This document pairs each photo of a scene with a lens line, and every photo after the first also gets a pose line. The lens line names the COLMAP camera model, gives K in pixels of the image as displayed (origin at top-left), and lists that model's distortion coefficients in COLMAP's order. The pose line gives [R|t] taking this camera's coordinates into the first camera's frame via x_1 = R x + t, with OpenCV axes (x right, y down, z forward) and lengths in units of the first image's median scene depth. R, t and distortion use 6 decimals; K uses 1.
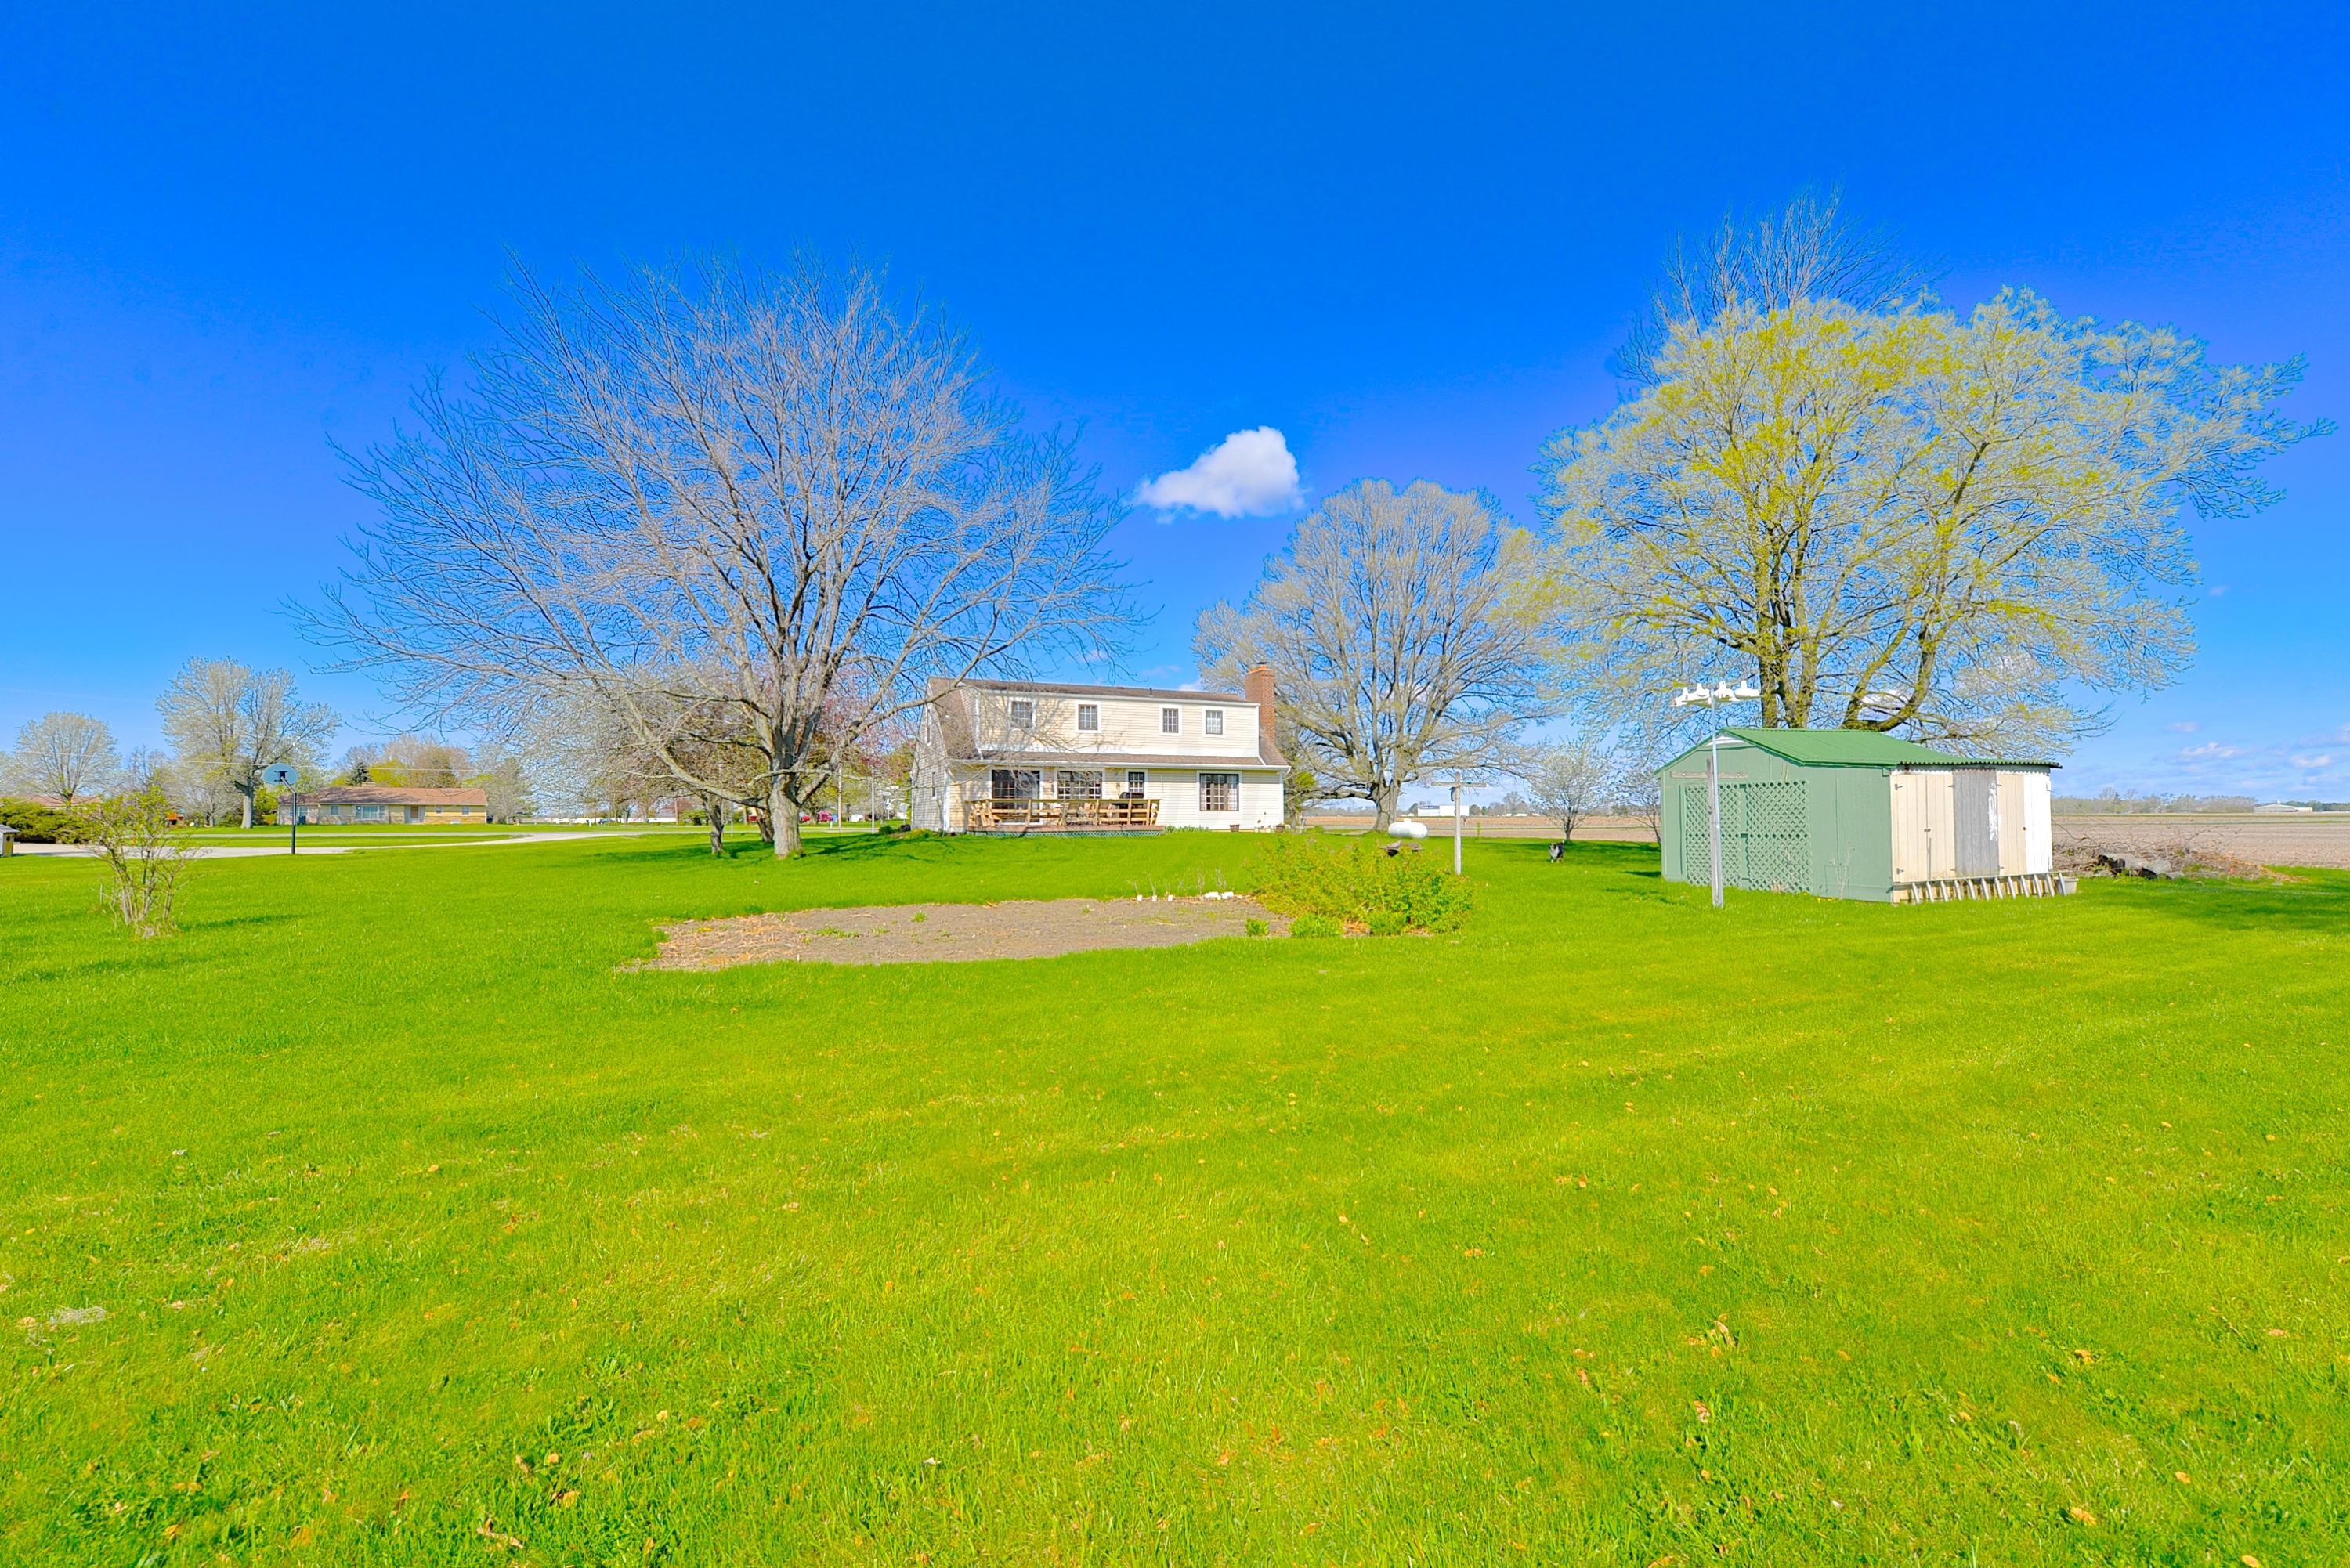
lens RADIAL K [[941.3, 0, 1175.0], [0, 941.3, 784.0], [0, 0, 1]] dist [-0.014000, -0.000030]
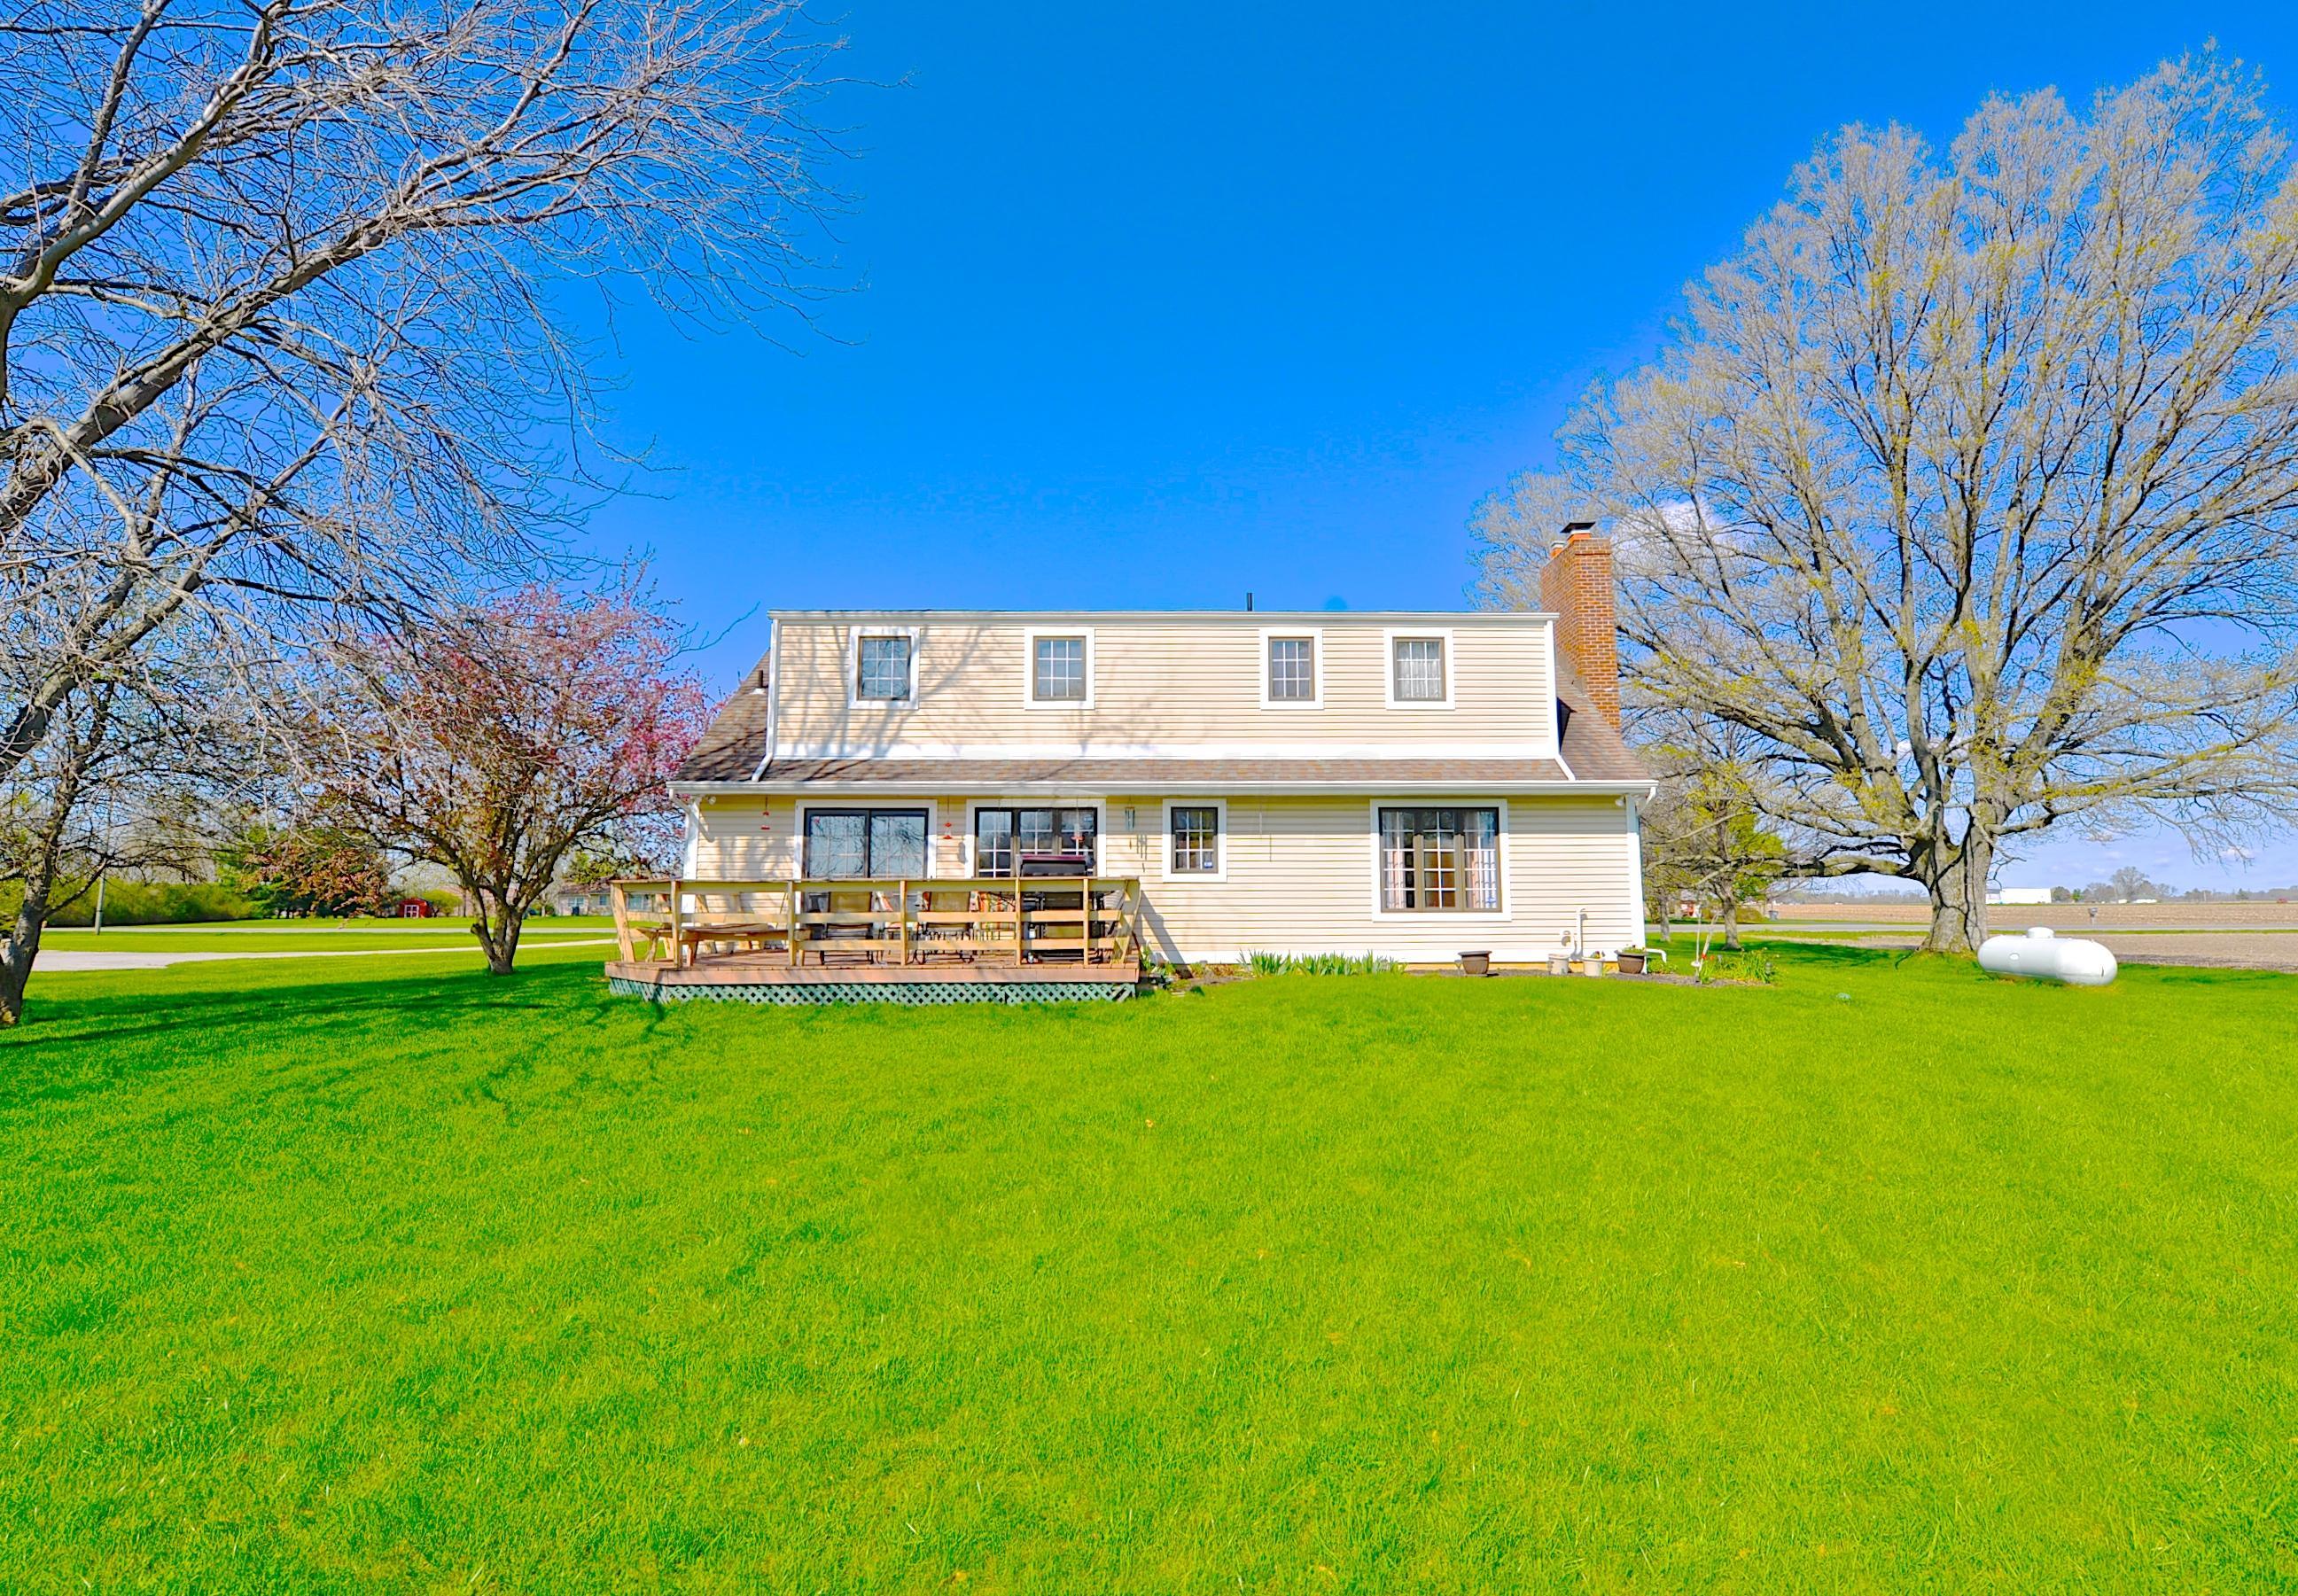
lens RADIAL K [[1060.6, 0, 1149.0], [0, 1060.6, 798.0], [0, 0, 1]] dist [-0.023750, 0.000018]
pose [[0.918915, -0.036001, -0.392810, 0.104228], [0.010731, 0.997739, -0.066340, 0.011179], [0.394311, 0.056746, 0.917224, 0.574283]]
